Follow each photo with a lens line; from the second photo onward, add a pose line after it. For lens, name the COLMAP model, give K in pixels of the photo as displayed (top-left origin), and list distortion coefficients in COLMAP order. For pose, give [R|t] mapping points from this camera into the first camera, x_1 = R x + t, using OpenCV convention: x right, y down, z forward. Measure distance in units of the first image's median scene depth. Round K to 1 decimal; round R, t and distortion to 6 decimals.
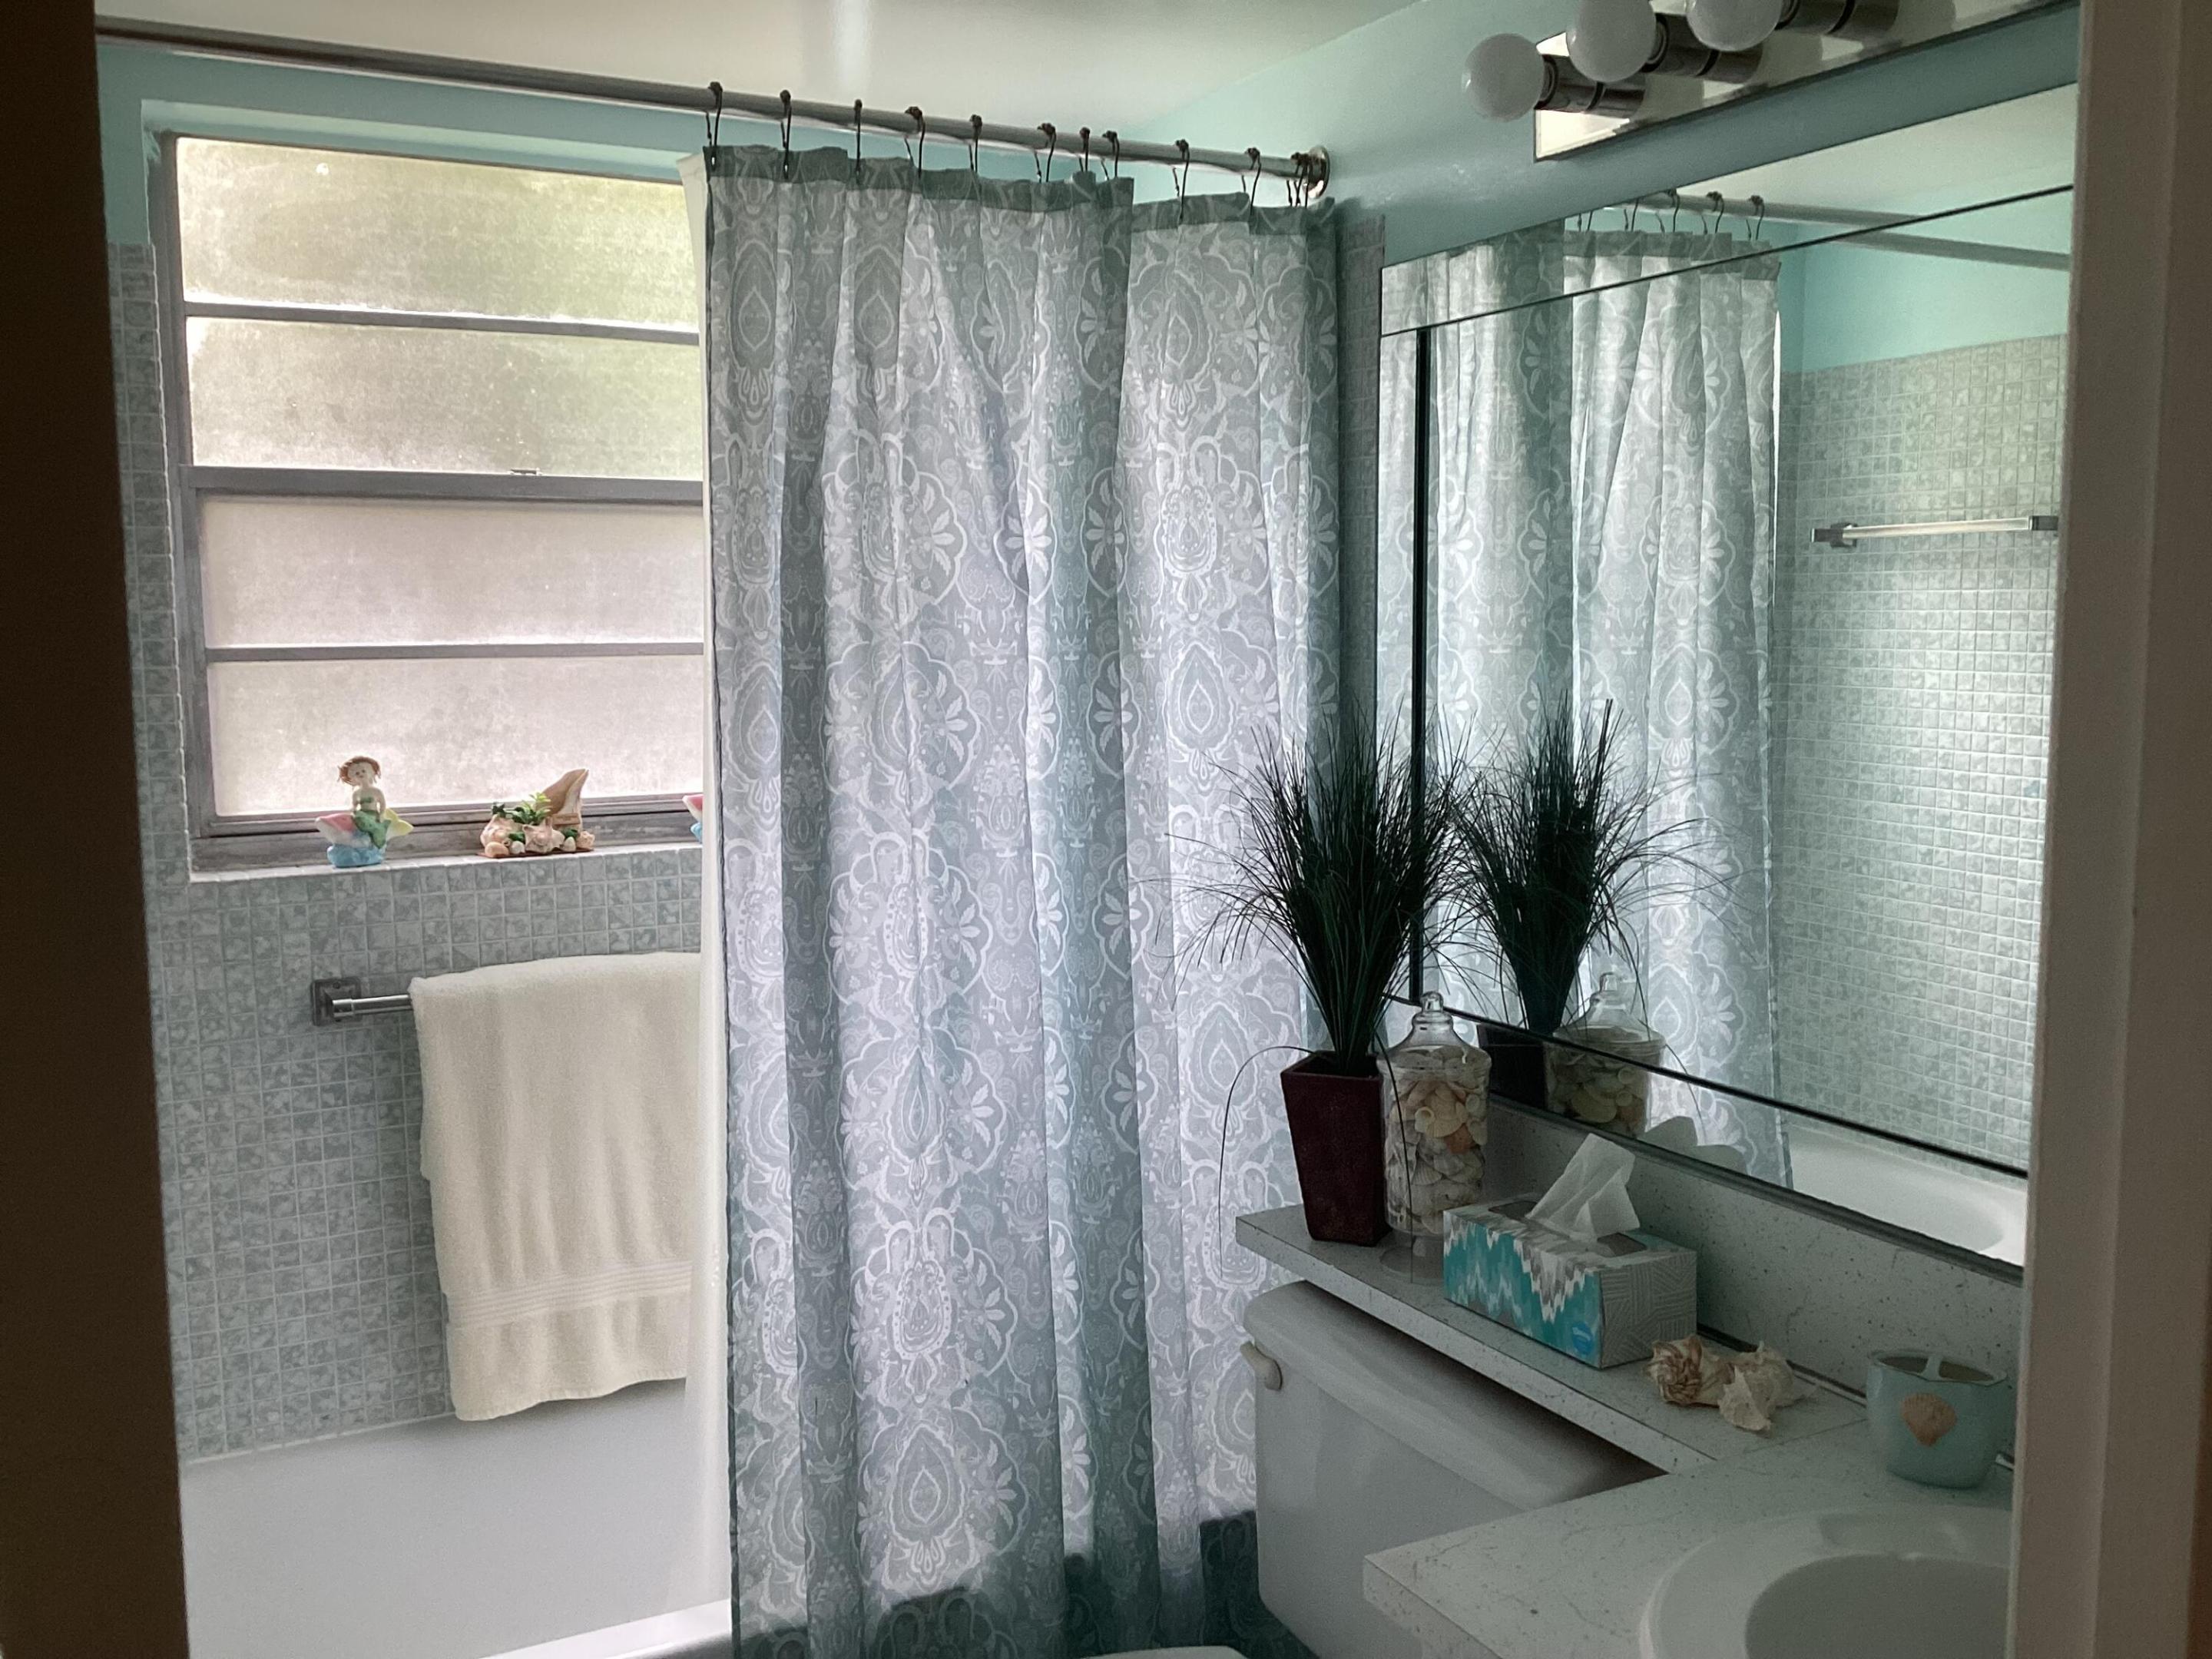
lens RADIAL K [[1965.5, 0, 1139.0], [0, 1965.5, 830.8], [0, 0, 1]] dist [0.128657, -0.246252]
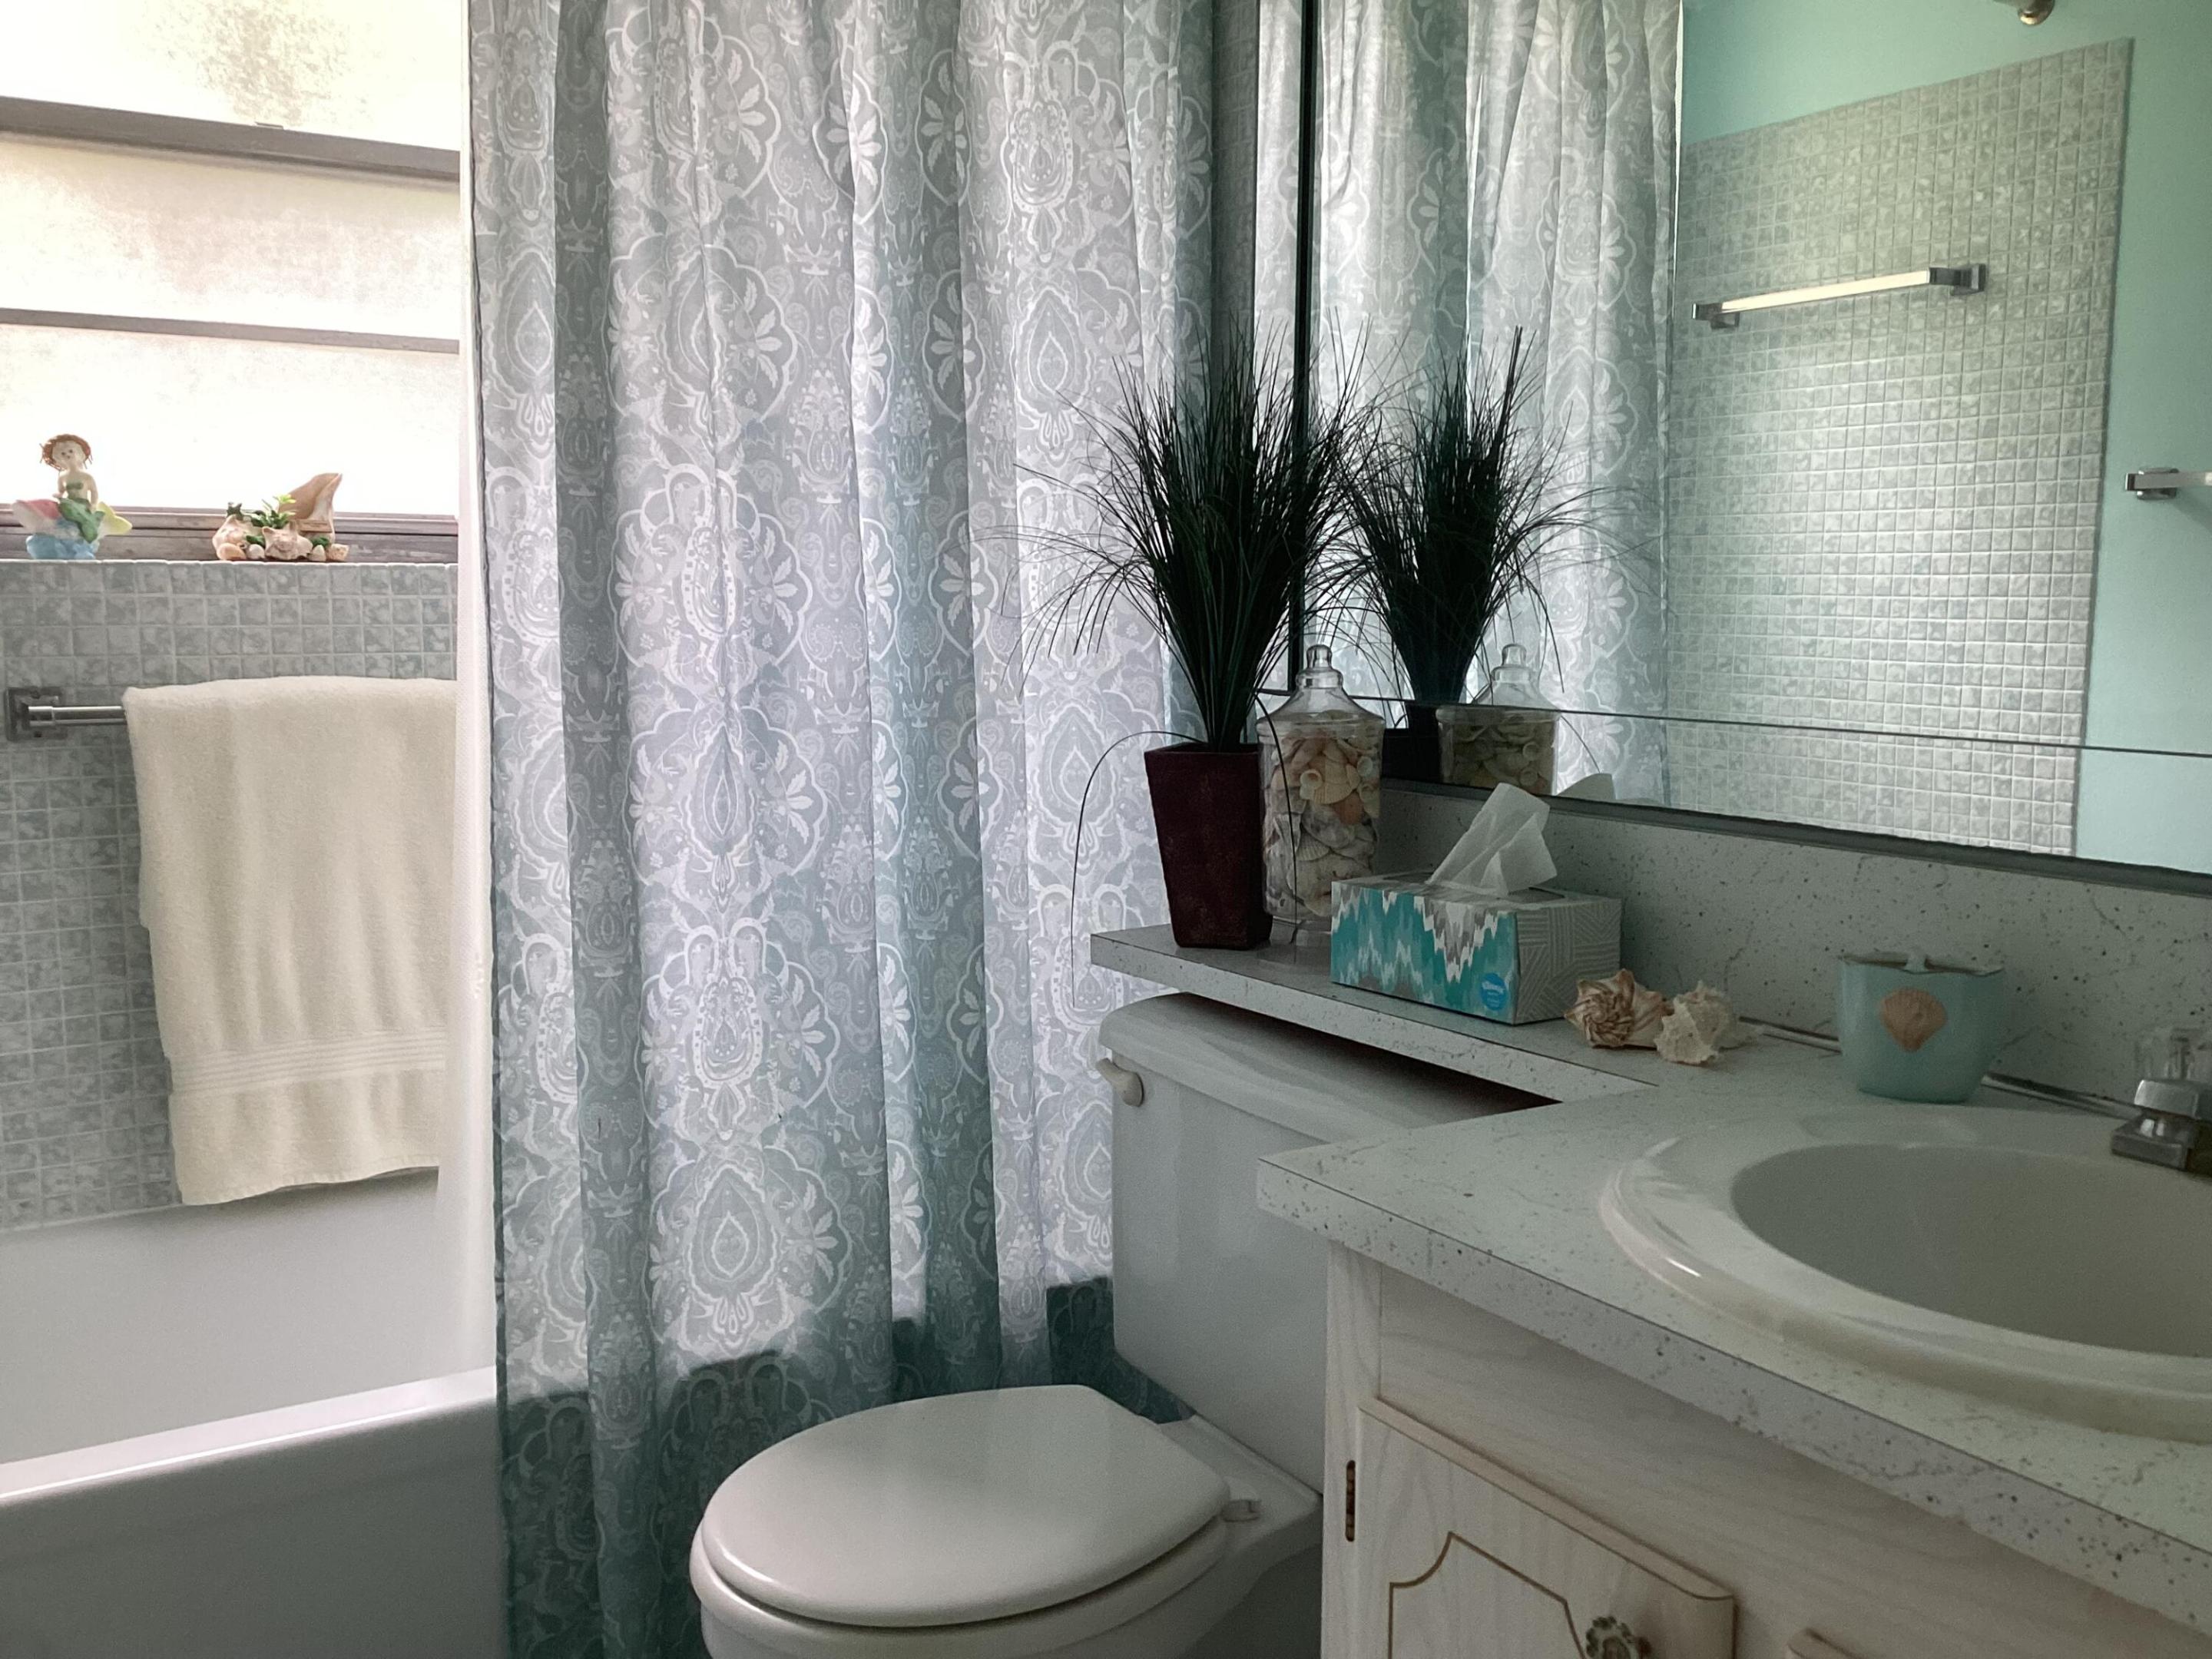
lens RADIAL K [[1965.5, 0, 1139.0], [0, 1965.5, 830.8], [0, 0, 1]] dist [0.128657, -0.246252]
pose [[0.996496, 0.005679, 0.083446, -0.003105], [-0.006399, 0.999945, 0.008366, 0.140554], [-0.083394, -0.008871, 0.996477, 0.121101]]
